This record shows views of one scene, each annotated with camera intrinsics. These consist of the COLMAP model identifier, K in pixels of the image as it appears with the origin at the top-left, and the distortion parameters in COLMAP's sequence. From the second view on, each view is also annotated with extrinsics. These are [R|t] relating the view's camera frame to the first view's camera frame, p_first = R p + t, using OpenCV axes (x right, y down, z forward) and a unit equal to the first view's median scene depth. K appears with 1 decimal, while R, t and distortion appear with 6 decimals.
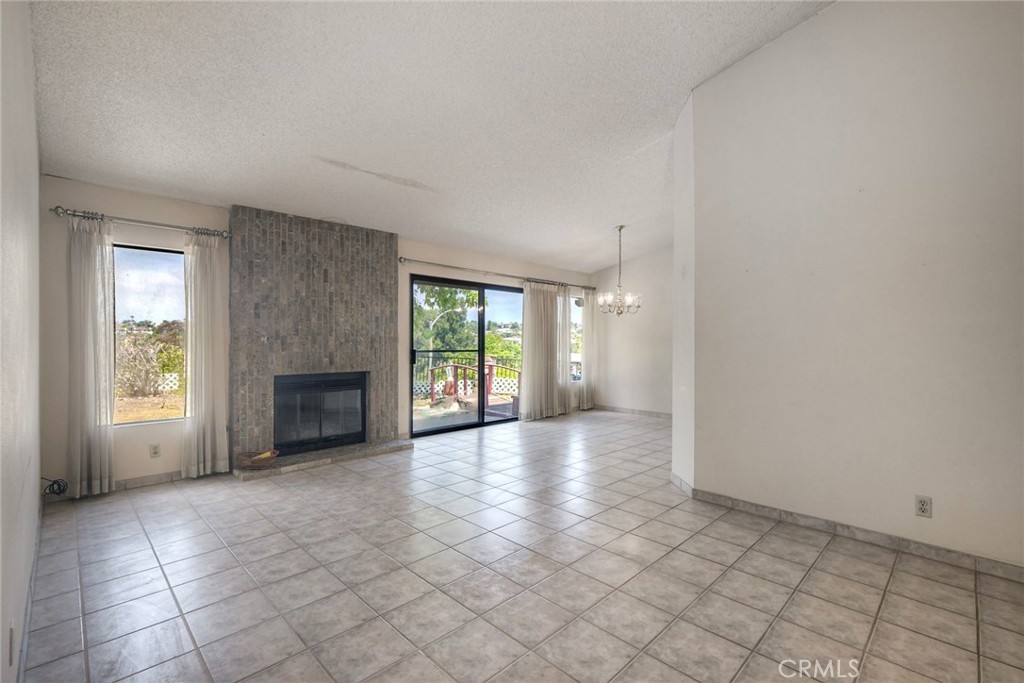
lens RADIAL K [[455.9, 0, 509.0], [0, 455.9, 351.6], [0, 0, 1]] dist [0.050280, -0.000074]
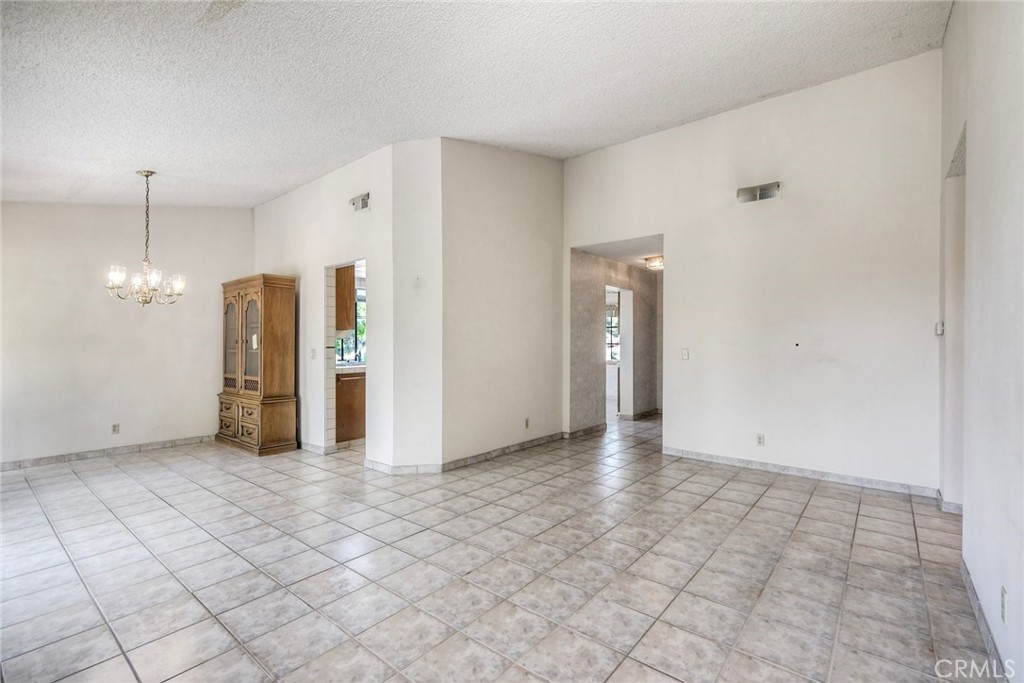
lens RADIAL K [[455.9, 0, 509.0], [0, 455.9, 351.6], [0, 0, 1]] dist [0.050280, -0.000074]
pose [[-0.108483, -0.017986, 0.993936, -0.407923], [0.017130, 0.999654, 0.019959, -0.014088], [-0.993951, 0.019191, -0.108138, 0.458984]]
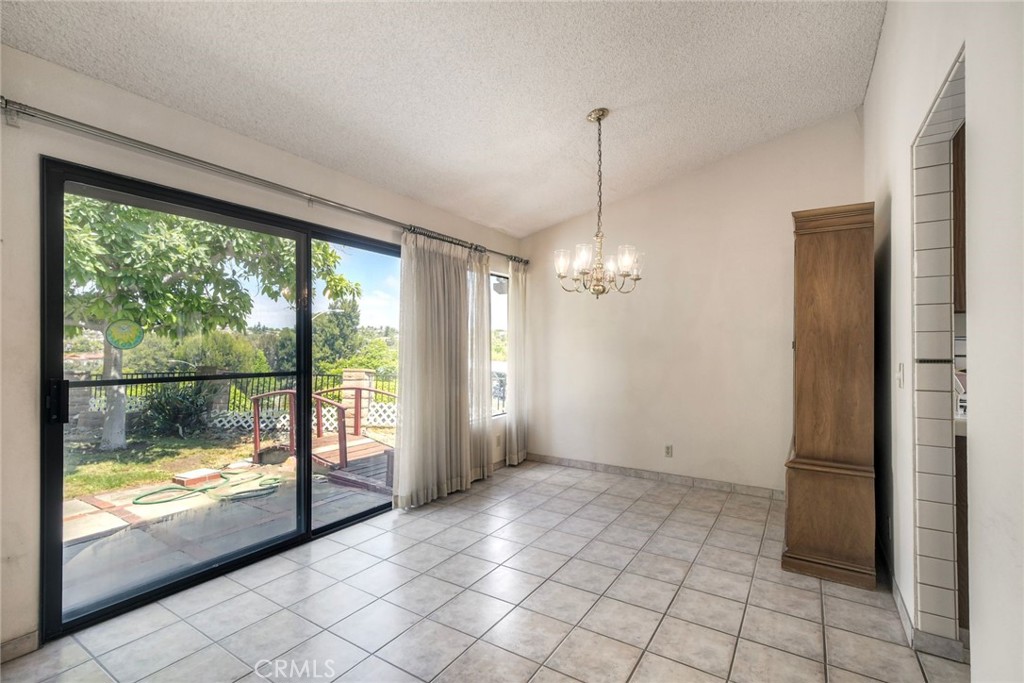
lens RADIAL K [[455.9, 0, 509.0], [0, 455.9, 351.6], [0, 0, 1]] dist [0.050280, -0.000074]
pose [[0.975132, -0.005425, 0.221560, 0.031847], [0.010534, 0.999705, -0.021885, -0.008418], [-0.221376, 0.023675, 0.974901, 0.451495]]
